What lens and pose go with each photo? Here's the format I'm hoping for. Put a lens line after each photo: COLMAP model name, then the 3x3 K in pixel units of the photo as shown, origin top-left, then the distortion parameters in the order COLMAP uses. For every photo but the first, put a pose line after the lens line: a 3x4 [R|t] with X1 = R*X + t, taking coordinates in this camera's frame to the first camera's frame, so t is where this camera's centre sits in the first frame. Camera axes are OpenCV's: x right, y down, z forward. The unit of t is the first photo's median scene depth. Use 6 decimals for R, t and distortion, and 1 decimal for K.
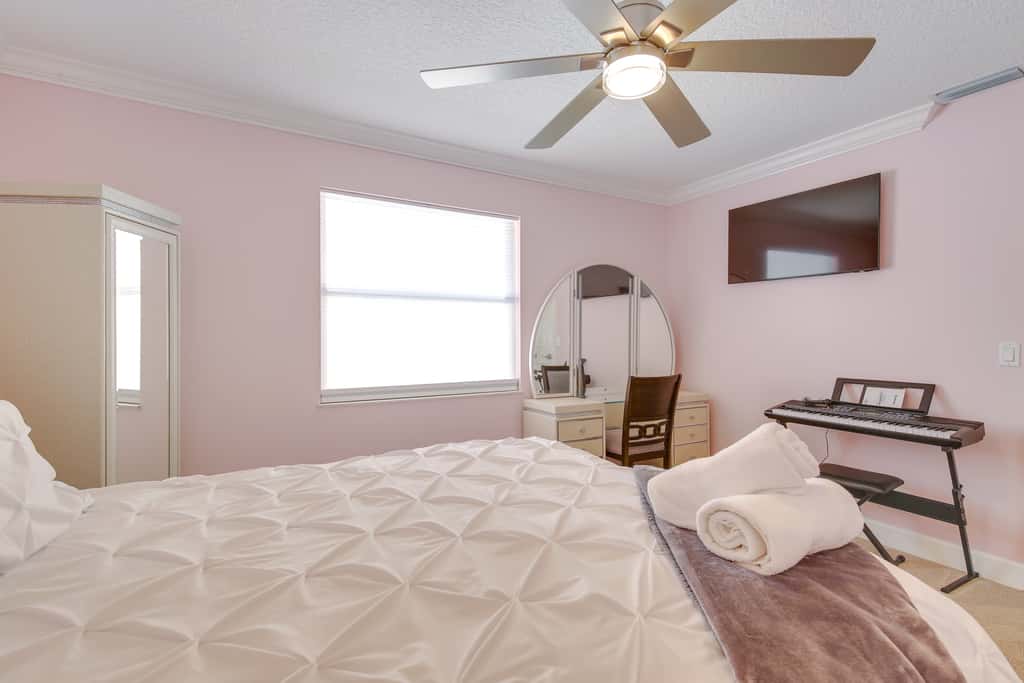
lens RADIAL K [[468.0, 0, 513.8], [0, 468.0, 340.0], [0, 0, 1]] dist [-0.002445, -0.000222]
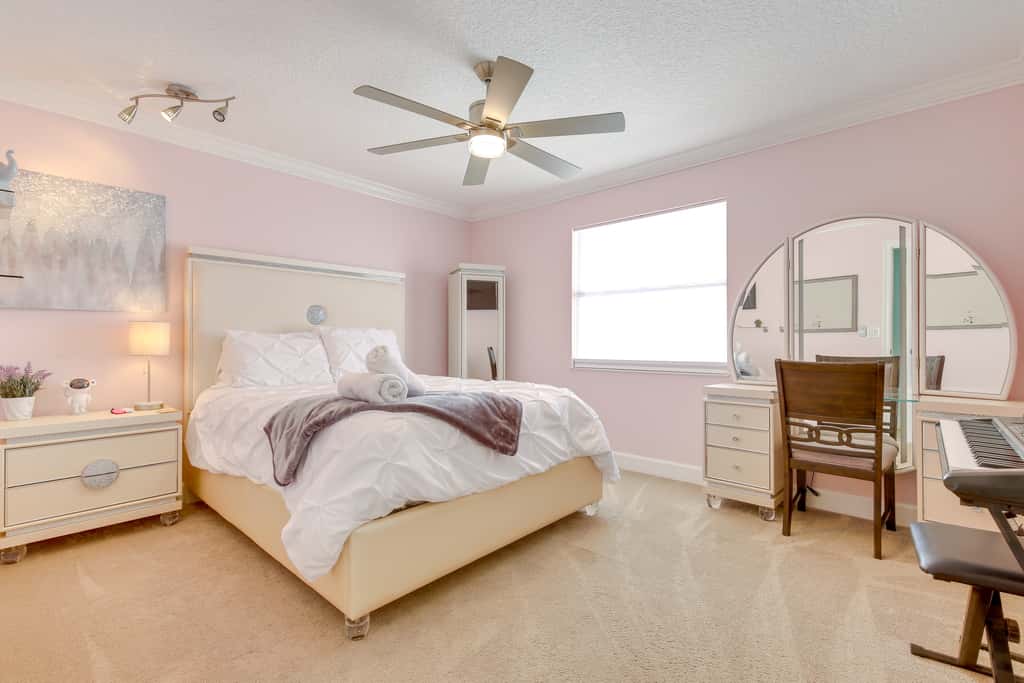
lens RADIAL K [[468.0, 0, 515.0], [0, 468.0, 341.6], [0, 0, 1]] dist [-0.002445, -0.000222]
pose [[0.319485, -0.004254, -0.947582, 0.861573], [-0.001419, 0.999987, -0.004968, 0.049356], [0.947590, 0.002932, 0.319475, 0.291089]]
